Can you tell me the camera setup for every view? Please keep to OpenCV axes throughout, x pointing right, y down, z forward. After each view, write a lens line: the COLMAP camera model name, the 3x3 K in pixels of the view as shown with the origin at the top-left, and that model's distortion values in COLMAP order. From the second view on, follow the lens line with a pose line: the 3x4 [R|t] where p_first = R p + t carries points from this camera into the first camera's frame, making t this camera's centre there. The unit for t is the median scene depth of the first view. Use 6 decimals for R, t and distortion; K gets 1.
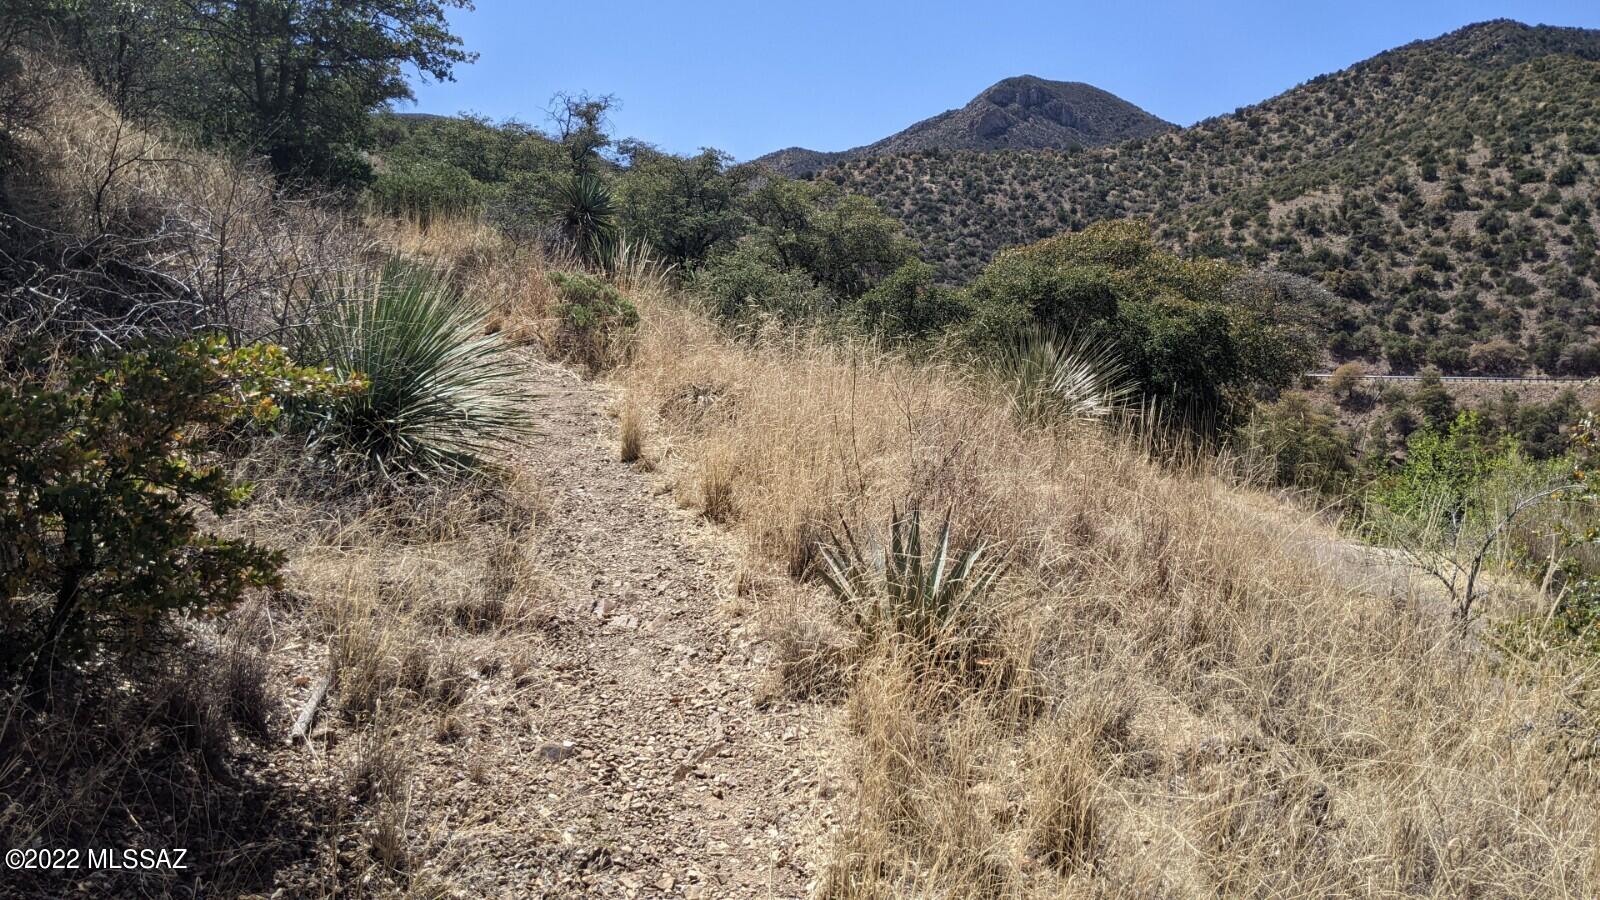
lens RADIAL K [[1285.6, 0, 834.2], [0, 1285.6, 440.6], [0, 0, 1]] dist [0.083613, -0.150534]
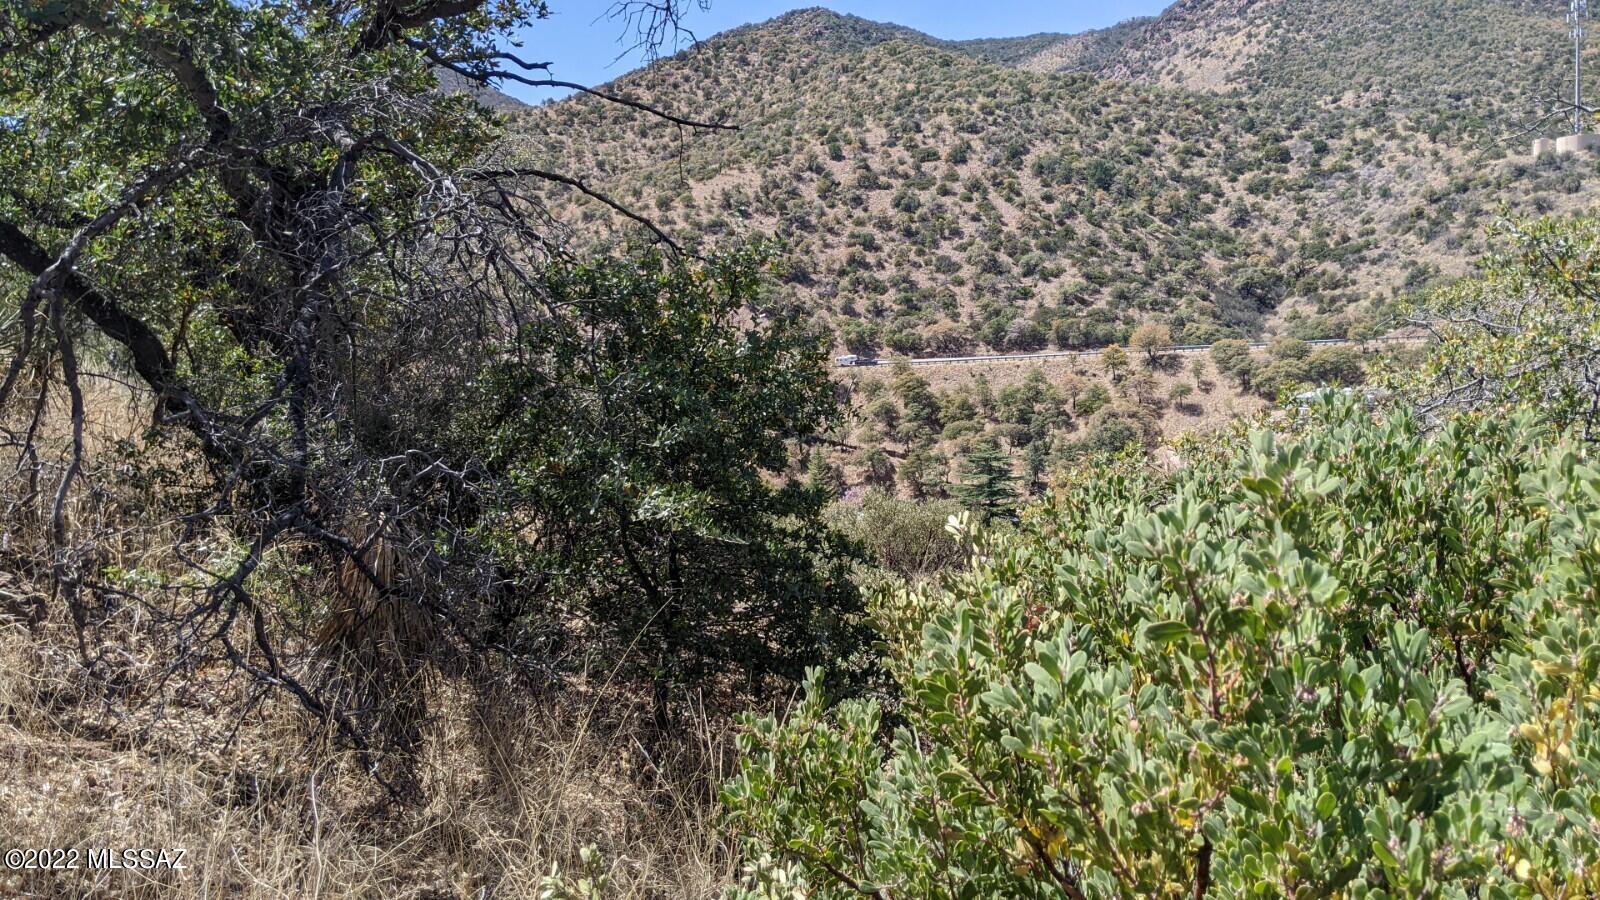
lens RADIAL K [[1285.6, 0, 798.0], [0, 1285.6, 461.0], [0, 0, 1]] dist [0.083613, -0.150534]
pose [[0.893518, -0.102787, 0.437105, -0.030986], [0.088230, 0.994660, 0.053542, -0.024513], [-0.440274, -0.009275, 0.897815, 0.116082]]
